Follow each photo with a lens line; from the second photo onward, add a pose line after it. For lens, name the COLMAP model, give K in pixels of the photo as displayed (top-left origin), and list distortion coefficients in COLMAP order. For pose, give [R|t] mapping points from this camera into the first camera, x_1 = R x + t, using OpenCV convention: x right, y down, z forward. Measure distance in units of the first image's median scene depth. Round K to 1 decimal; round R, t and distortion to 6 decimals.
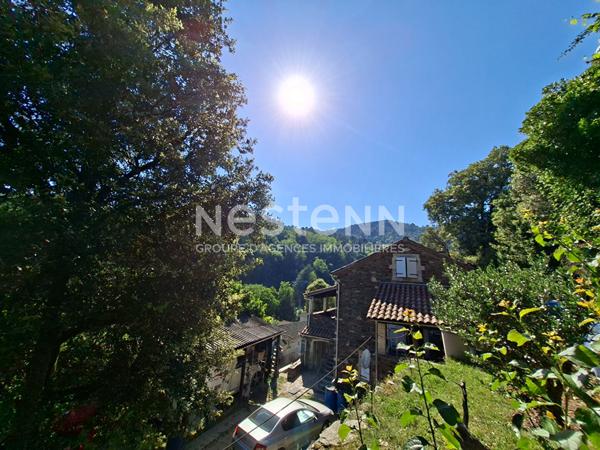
lens RADIAL K [[237.5, 0, 297.2], [0, 237.5, 221.6], [0, 0, 1]] dist [-0.003264, -0.000202]
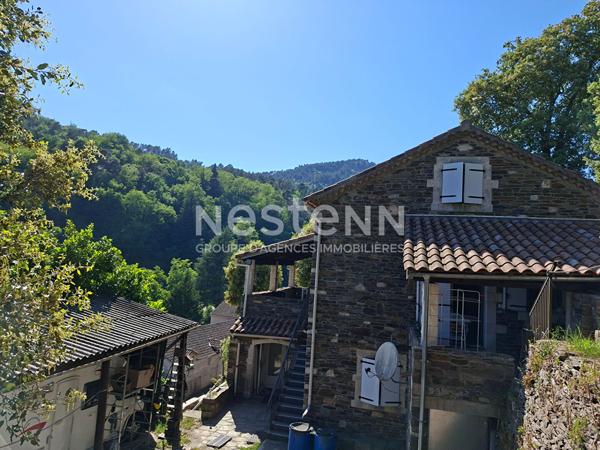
lens RADIAL K [[419.8, 0, 303.2], [0, 419.8, 225.7], [0, 0, 1]] dist [0.057502, -0.005866]
pose [[0.972114, 0.010590, 0.234268, -0.047494], [-0.048075, 0.986762, 0.154885, 0.130048], [-0.229527, -0.161828, 0.959755, 0.186870]]
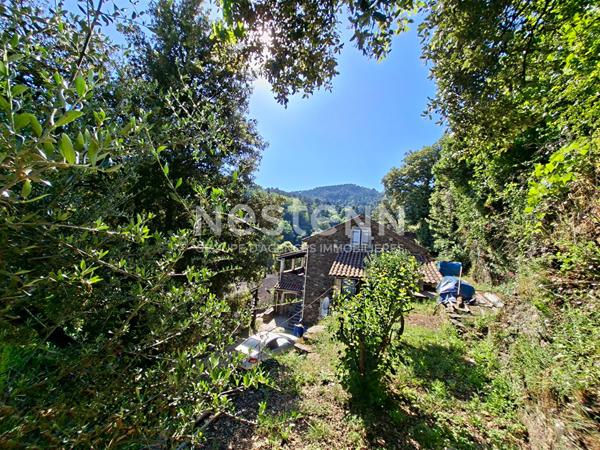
lens RADIAL K [[237.5, 0, 296.5], [0, 237.5, 223.9], [0, 0, 1]] dist [-0.003264, -0.000202]
pose [[0.988989, 0.019599, 0.146684, -0.061468], [-0.044647, 0.984522, 0.169476, -0.067213], [-0.141093, -0.174159, 0.974557, -0.159600]]
